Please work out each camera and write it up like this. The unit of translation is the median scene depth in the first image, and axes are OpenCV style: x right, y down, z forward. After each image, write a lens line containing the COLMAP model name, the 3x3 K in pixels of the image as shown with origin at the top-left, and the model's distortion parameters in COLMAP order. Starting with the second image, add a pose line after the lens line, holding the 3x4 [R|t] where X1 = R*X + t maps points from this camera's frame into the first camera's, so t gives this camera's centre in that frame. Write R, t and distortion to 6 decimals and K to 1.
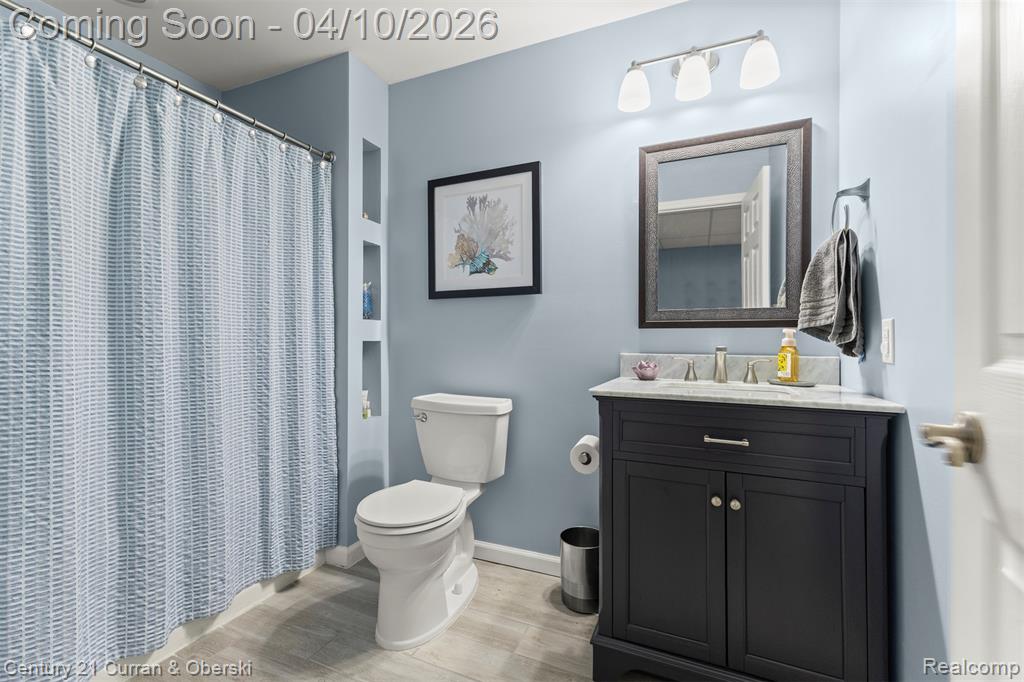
lens RADIAL K [[451.1, 0, 510.9], [0, 451.1, 337.7], [0, 0, 1]] dist [-0.016668, -0.000140]
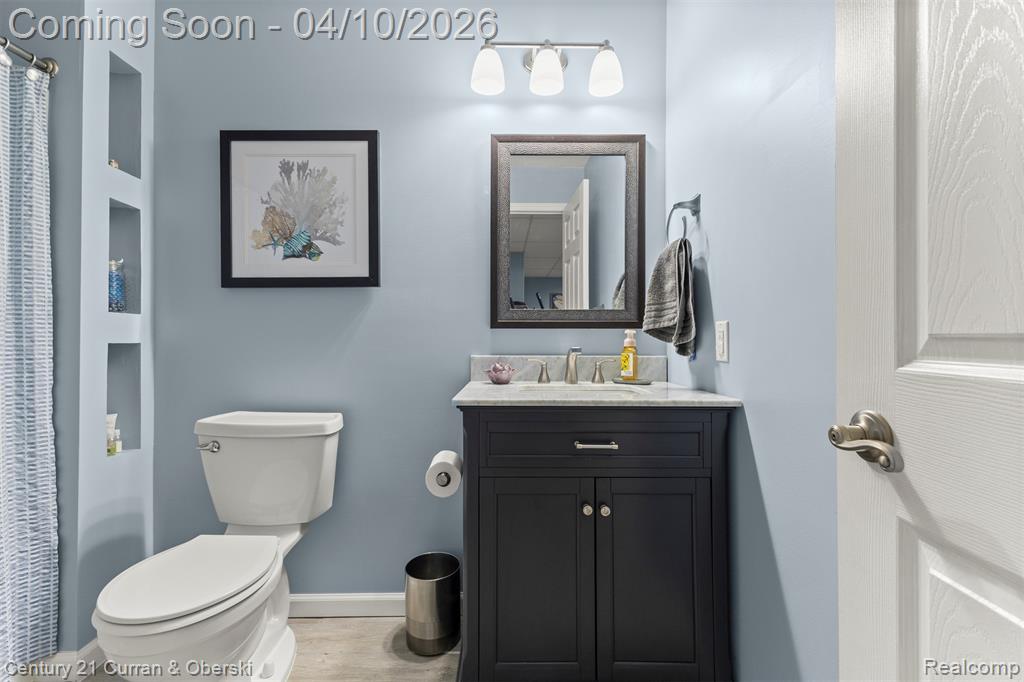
lens RADIAL K [[440.7, 0, 511.0], [0, 440.7, 335.0], [0, 0, 1]] dist [0.001978, -0.003720]
pose [[0.908905, 0.002457, 0.416996, -0.055689], [0.000262, 0.999979, -0.006462, -0.001018], [-0.417003, 0.005983, 0.908885, 0.145399]]
